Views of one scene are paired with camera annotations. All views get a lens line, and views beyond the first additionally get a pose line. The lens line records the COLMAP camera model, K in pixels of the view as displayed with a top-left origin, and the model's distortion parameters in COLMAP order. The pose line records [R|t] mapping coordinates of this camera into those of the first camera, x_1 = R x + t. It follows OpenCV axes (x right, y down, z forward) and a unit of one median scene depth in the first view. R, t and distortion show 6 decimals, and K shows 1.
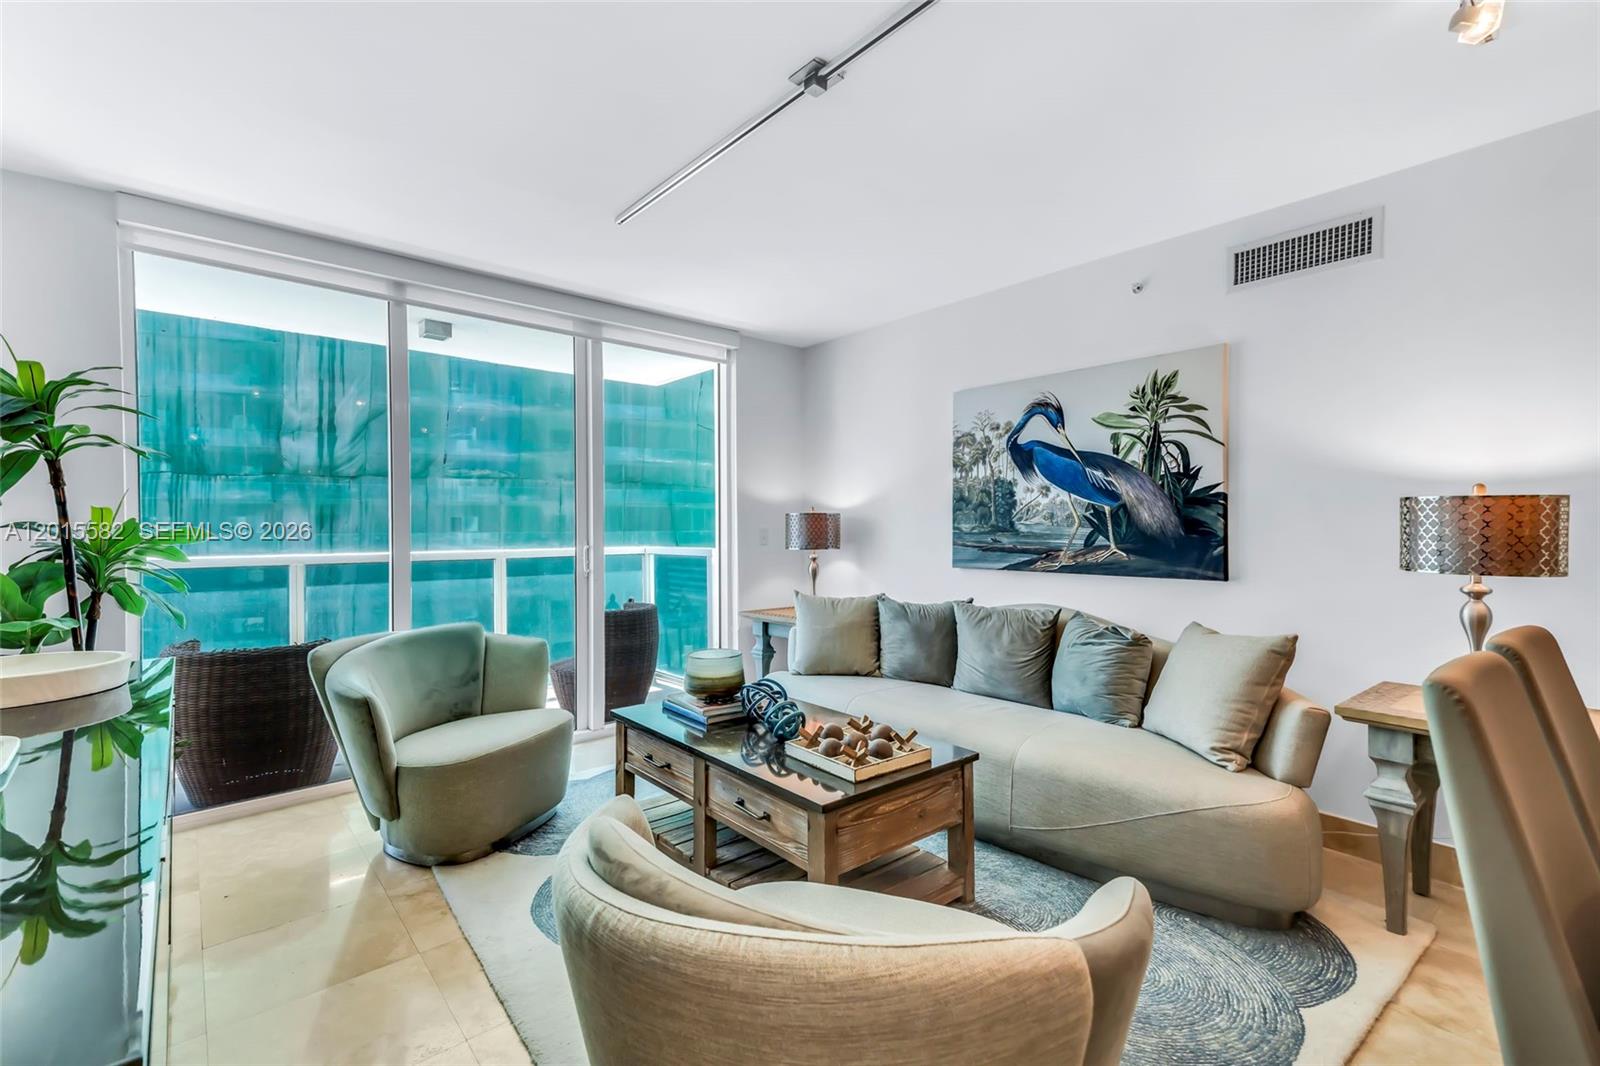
lens RADIAL K [[717.4, 0, 796.9], [0, 717.4, 529.6], [0, 0, 1]] dist [0.001477, 0.004860]
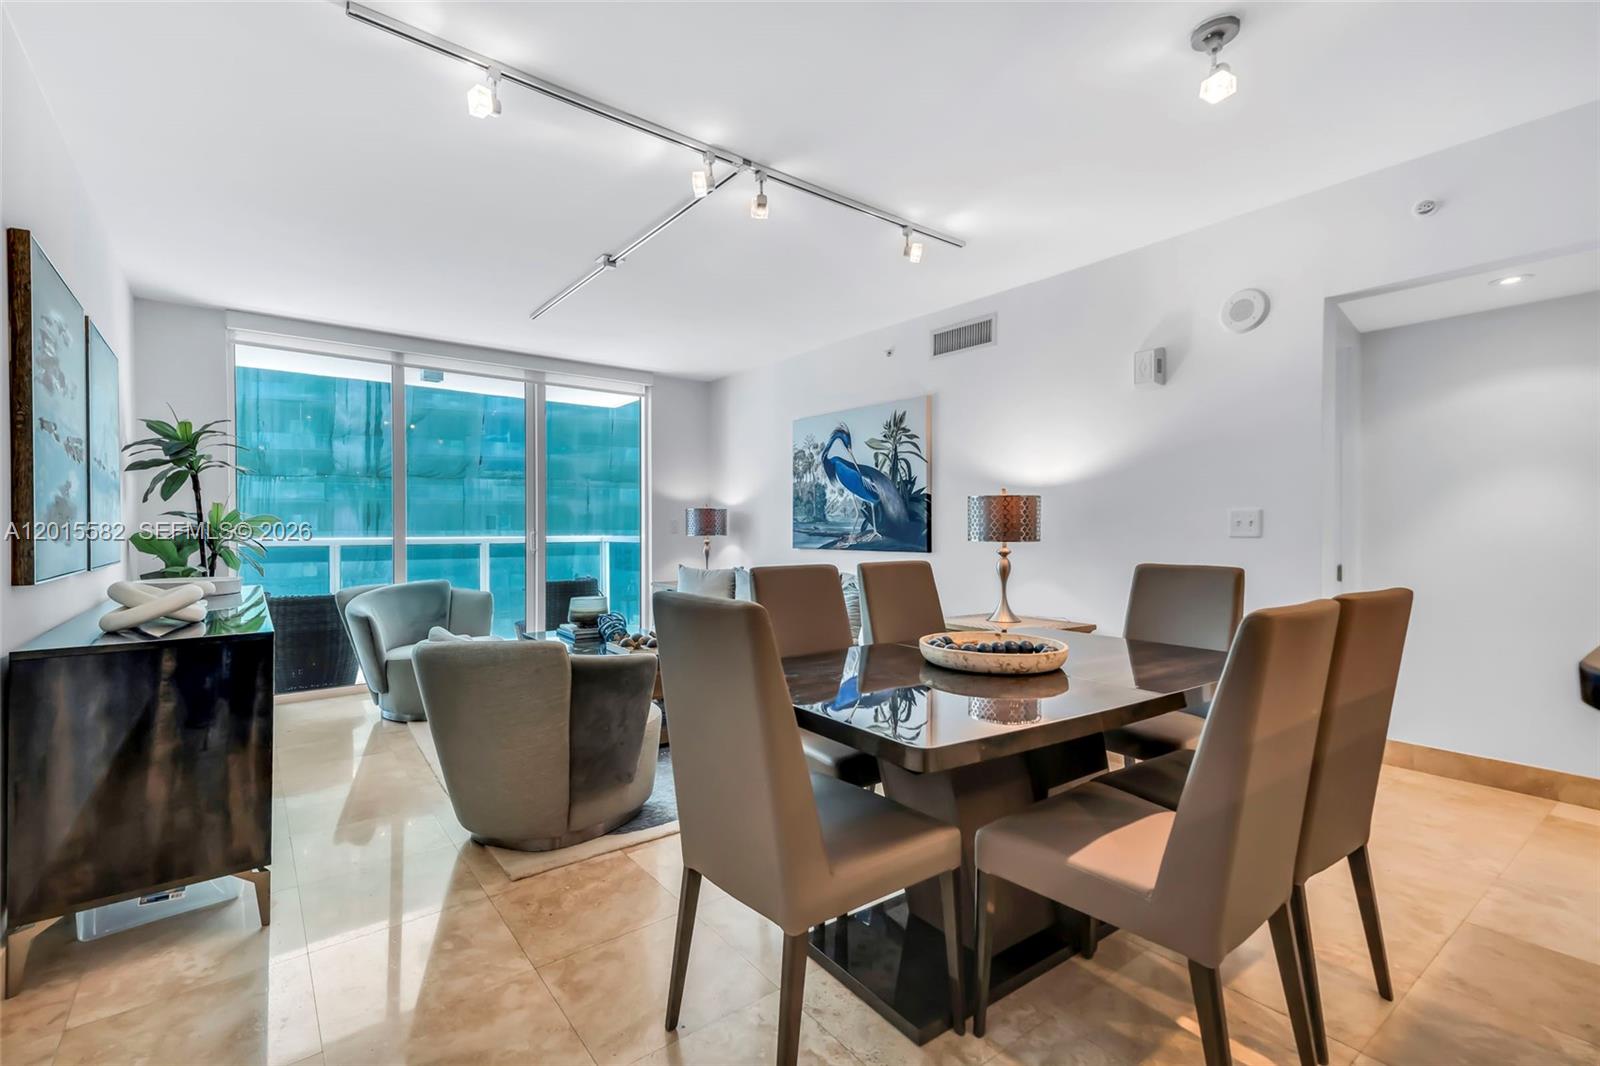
lens RADIAL K [[710.1, 0, 800.0], [0, 710.1, 533.0], [0, 0, 1]] dist [-0.031846, 0.016358]
pose [[0.999328, 0.002711, -0.036555, 0.332412], [-0.002498, 0.999980, 0.005887, 0.019492], [0.036571, -0.005792, 0.999314, -0.426082]]
